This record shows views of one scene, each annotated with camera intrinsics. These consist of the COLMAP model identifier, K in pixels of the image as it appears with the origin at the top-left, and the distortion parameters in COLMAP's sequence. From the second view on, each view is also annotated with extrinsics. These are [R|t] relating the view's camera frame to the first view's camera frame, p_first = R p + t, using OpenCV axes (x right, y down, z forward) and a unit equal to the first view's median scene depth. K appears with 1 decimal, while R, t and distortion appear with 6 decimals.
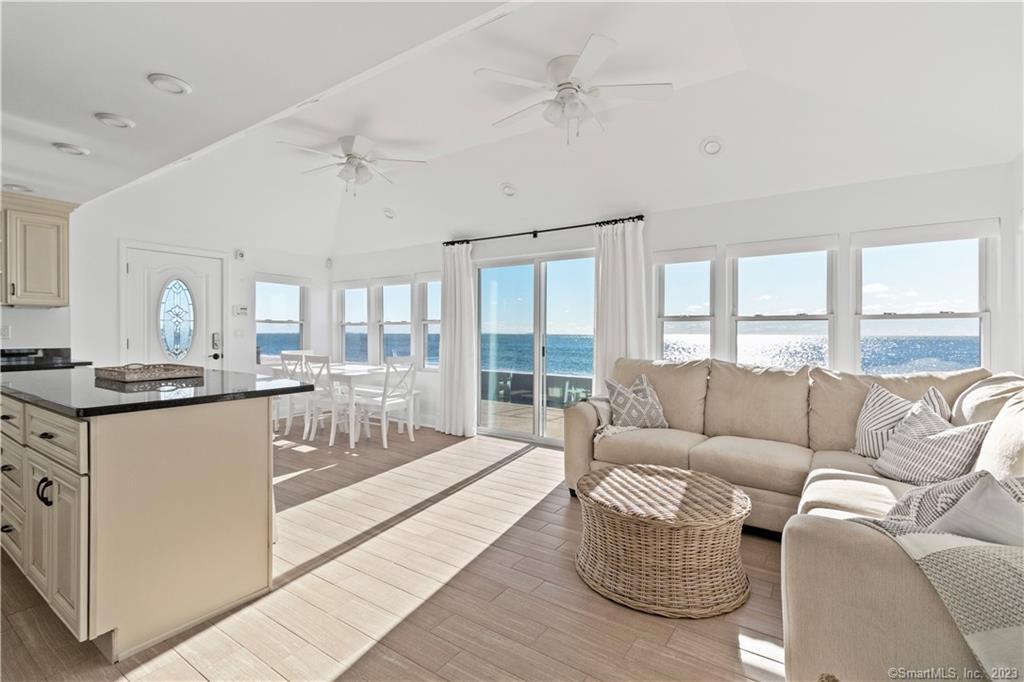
lens RADIAL K [[470.5, 0, 512.4], [0, 470.5, 333.7], [0, 0, 1]] dist [0.005135, 0.001321]
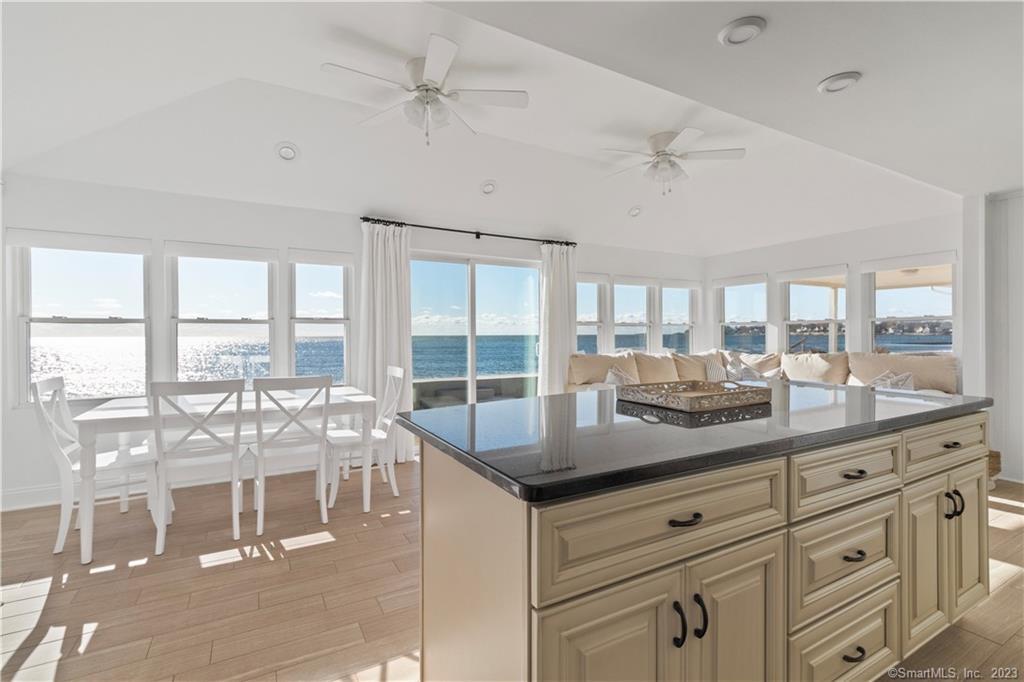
lens RADIAL K [[470.5, 0, 505.8], [0, 470.5, 335.6], [0, 0, 1]] dist [0.005135, 0.001321]
pose [[0.432459, -0.006427, 0.901631, -1.057865], [0.008689, 0.999958, 0.002960, -0.002146], [-0.901612, 0.006554, 0.432496, 0.662267]]
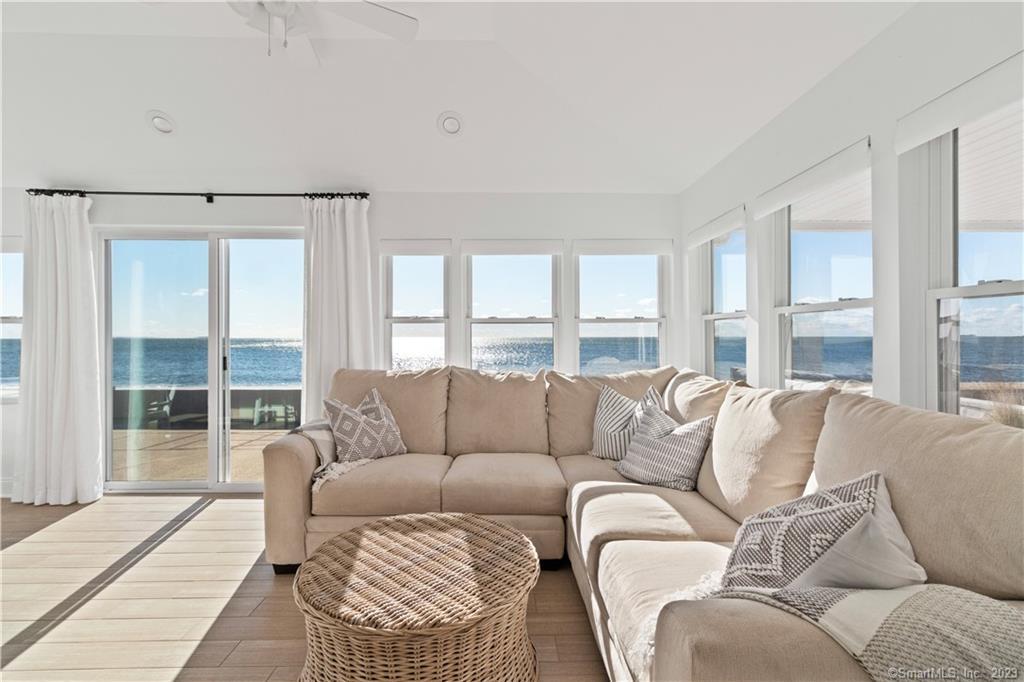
lens RADIAL K [[470.5, 0, 515.2], [0, 470.5, 336.7], [0, 0, 1]] dist [0.005135, 0.001321]
pose [[0.811103, -0.005388, 0.584878, 0.005830], [0.005414, 0.999984, 0.001703, -0.001843], [-0.584878, 0.001785, 0.811119, 0.199849]]
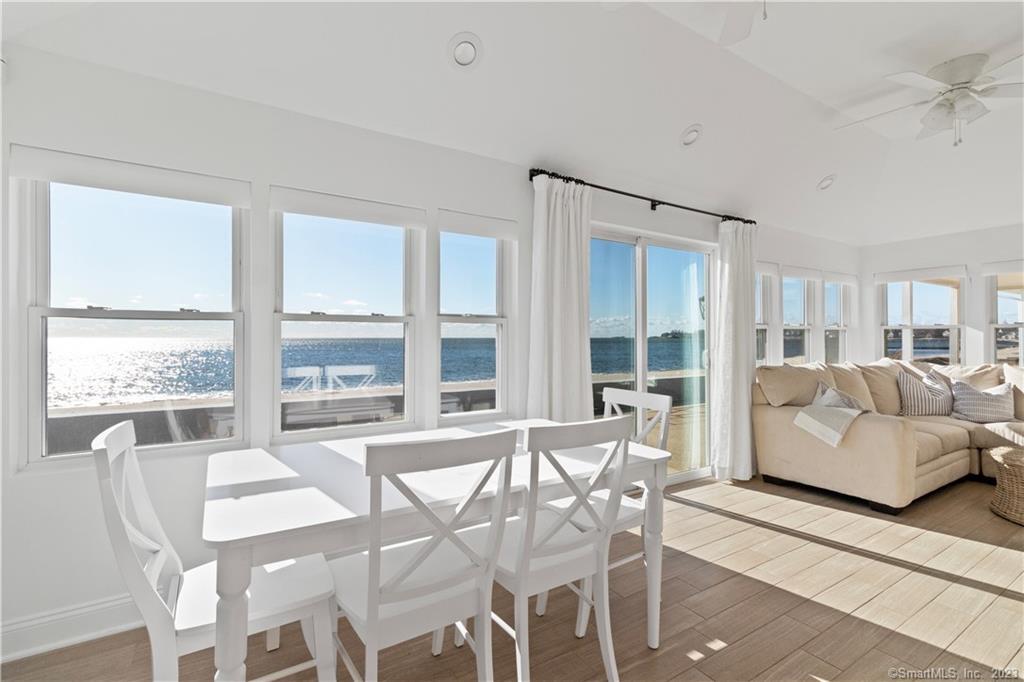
lens RADIAL K [[470.5, 0, 492.9], [0, 470.5, 336.5], [0, 0, 1]] dist [0.005135, 0.001321]
pose [[0.379859, -0.003505, 0.925038, -0.928396], [0.000776, 0.999994, 0.003471, -0.011810], [-0.925044, -0.000601, 0.379860, 1.221335]]
